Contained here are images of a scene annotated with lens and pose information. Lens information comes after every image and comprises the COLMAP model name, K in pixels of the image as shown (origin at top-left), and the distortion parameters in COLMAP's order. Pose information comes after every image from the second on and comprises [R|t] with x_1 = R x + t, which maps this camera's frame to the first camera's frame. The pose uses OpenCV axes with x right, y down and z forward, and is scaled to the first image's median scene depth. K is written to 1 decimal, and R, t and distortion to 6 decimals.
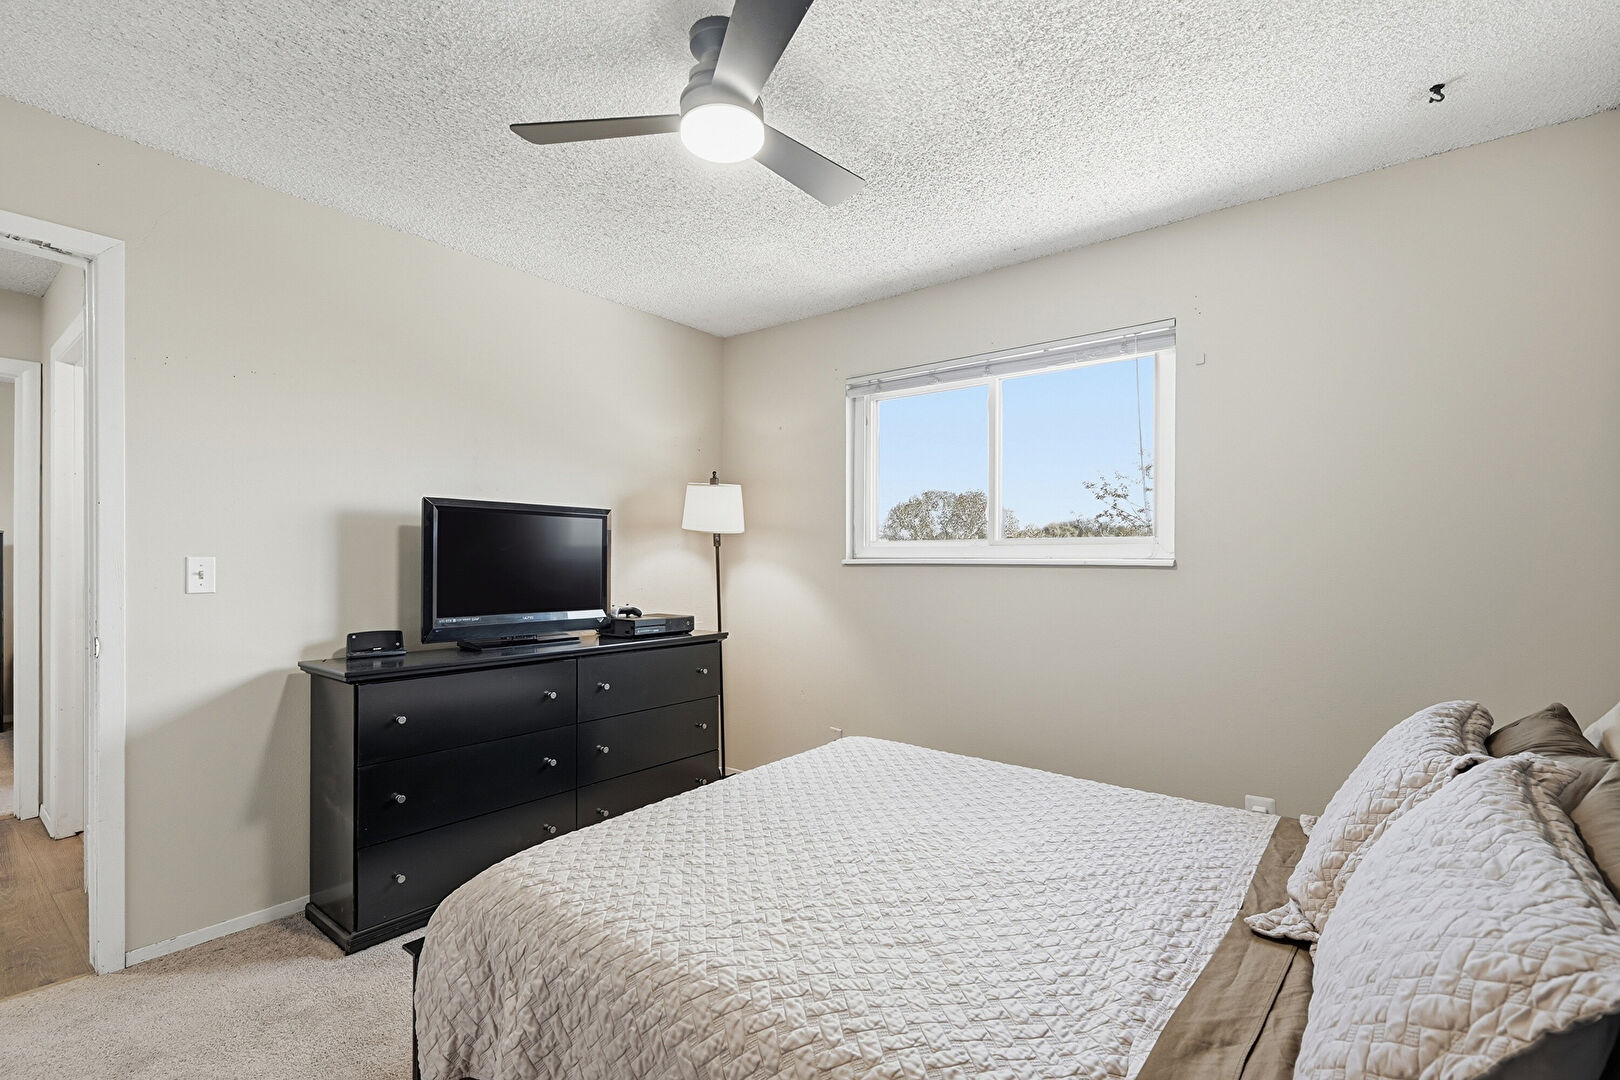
lens RADIAL K [[720.6, 0, 812.1], [0, 720.6, 552.3], [0, 0, 1]] dist [0.000472, -0.000027]
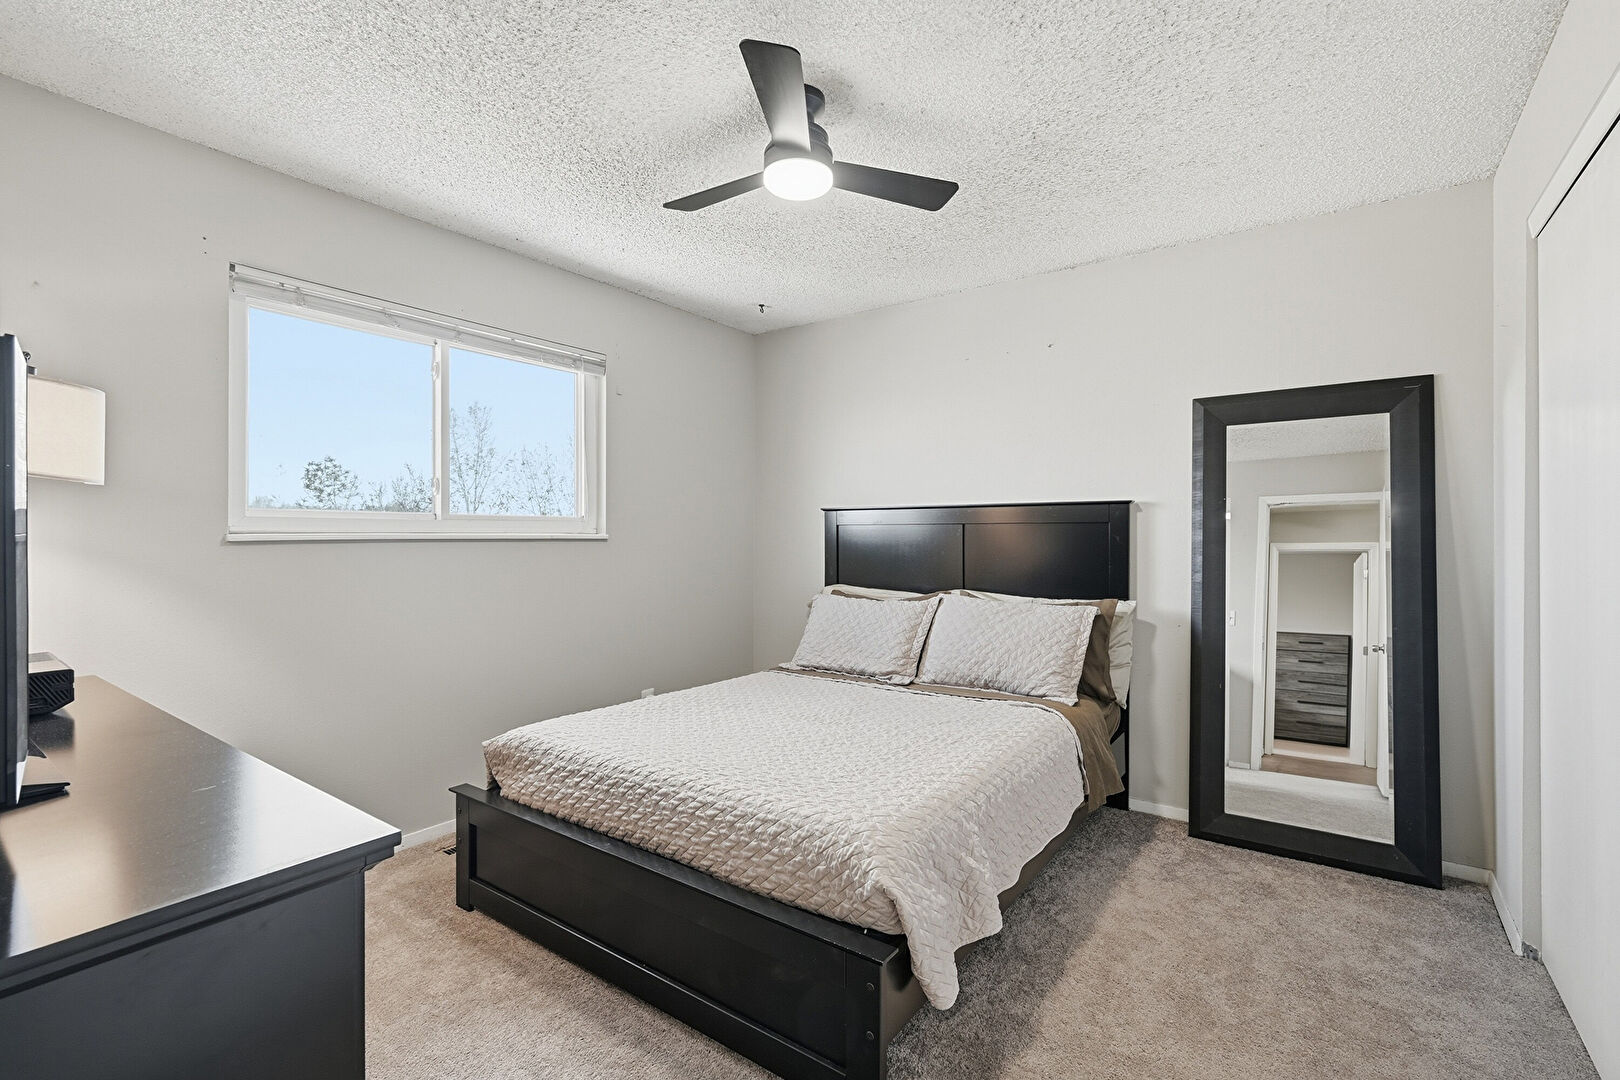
lens RADIAL K [[720.6, 0, 812.8], [0, 720.6, 537.3], [0, 0, 1]] dist [0.000472, -0.000027]
pose [[-0.035186, -0.000876, 0.999380, -0.731229], [-0.004775, 0.999988, 0.000708, 0.011734], [-0.999369, -0.004748, -0.035189, 0.558138]]
